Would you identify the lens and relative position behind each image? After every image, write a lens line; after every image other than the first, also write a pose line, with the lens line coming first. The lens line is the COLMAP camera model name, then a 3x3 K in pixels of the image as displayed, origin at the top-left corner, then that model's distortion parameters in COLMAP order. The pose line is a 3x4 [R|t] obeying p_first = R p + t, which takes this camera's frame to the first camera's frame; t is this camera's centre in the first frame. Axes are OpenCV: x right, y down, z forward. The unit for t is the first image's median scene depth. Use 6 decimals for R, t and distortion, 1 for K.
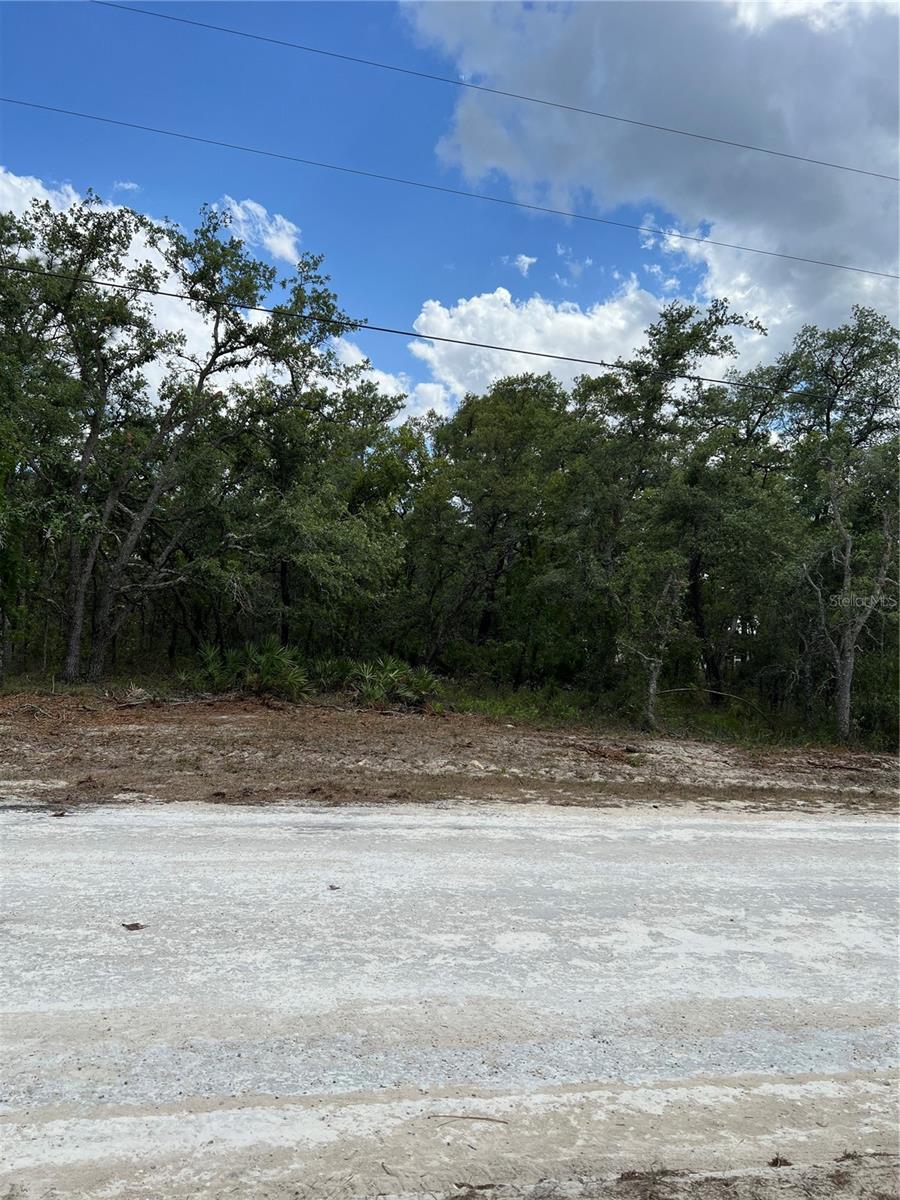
lens RADIAL K [[920.2, 0, 450.0], [0, 920.2, 600.0], [0, 0, 1]] dist [0.145063, 0.001125]
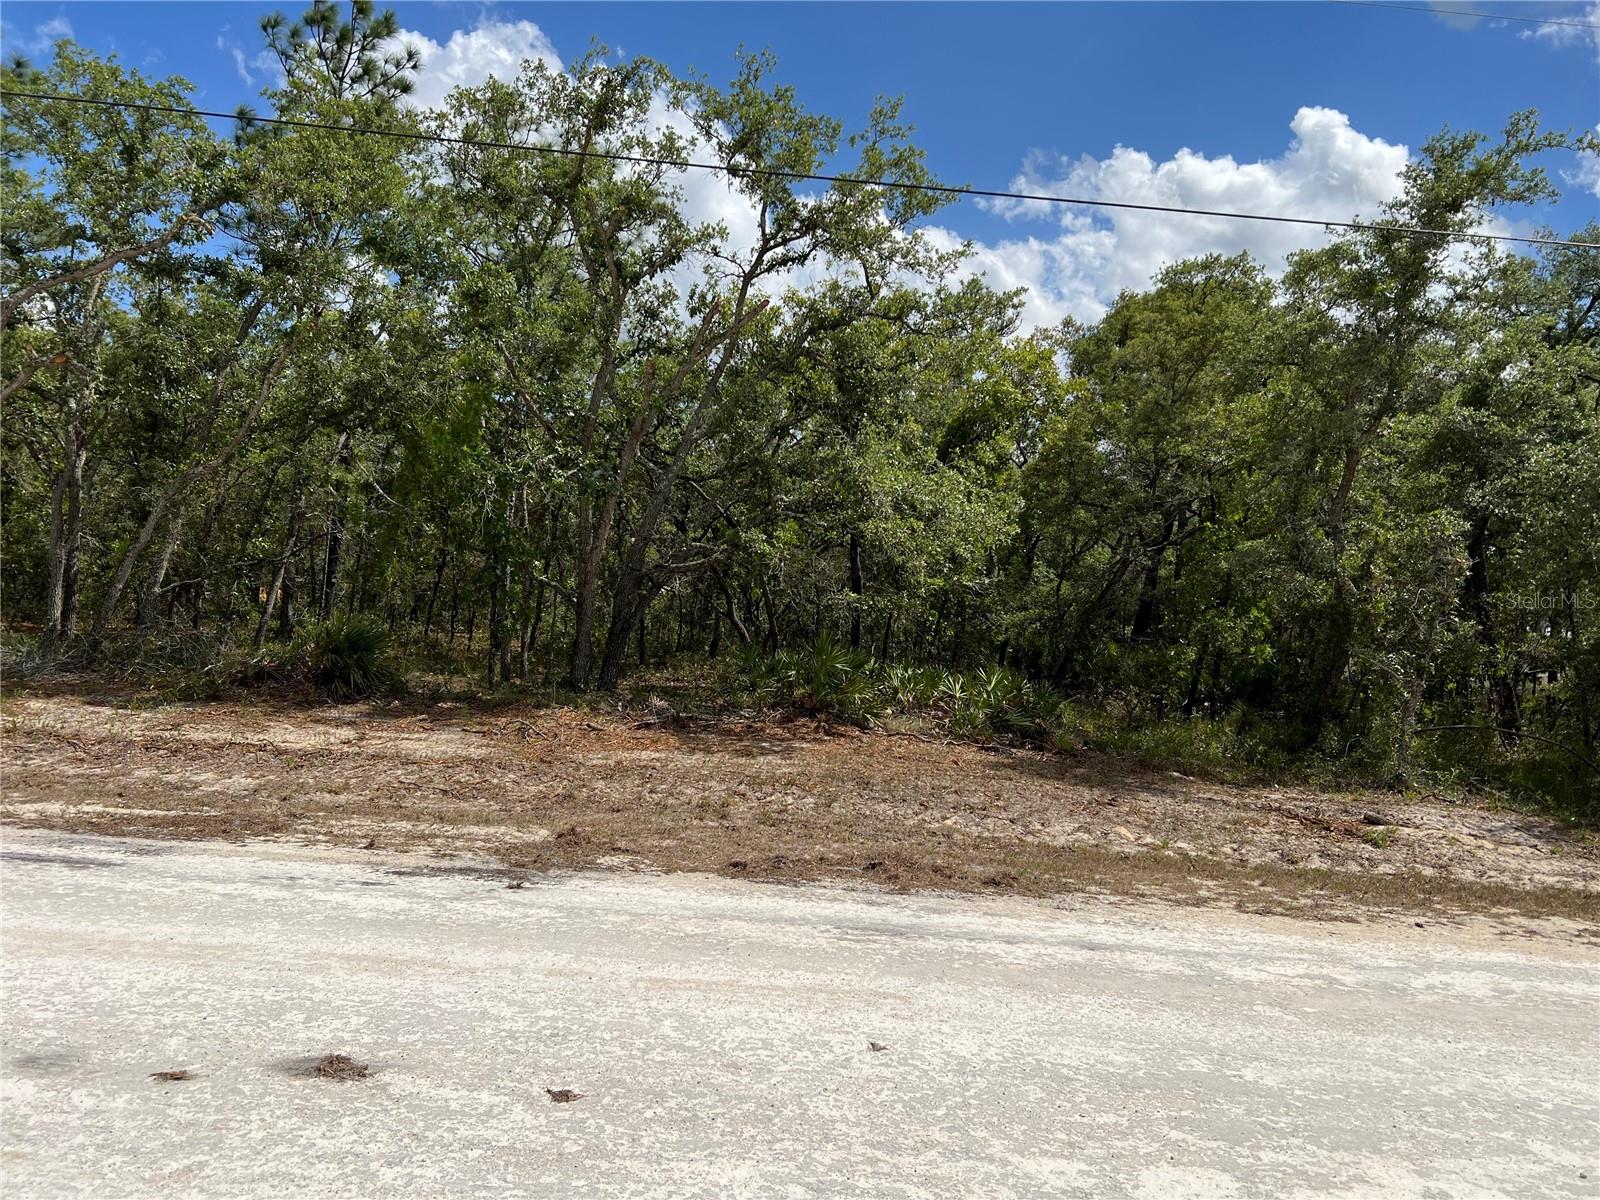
lens RADIAL K [[1210.1, 0, 800.0], [0, 1210.1, 600.0], [0, 0, 1]] dist [0.033025, -0.010758]
pose [[0.971334, 0.009364, -0.237536, 0.012247], [-0.005269, 0.999826, 0.017867, -0.007500], [0.237662, -0.016104, 0.971214, 0.128307]]
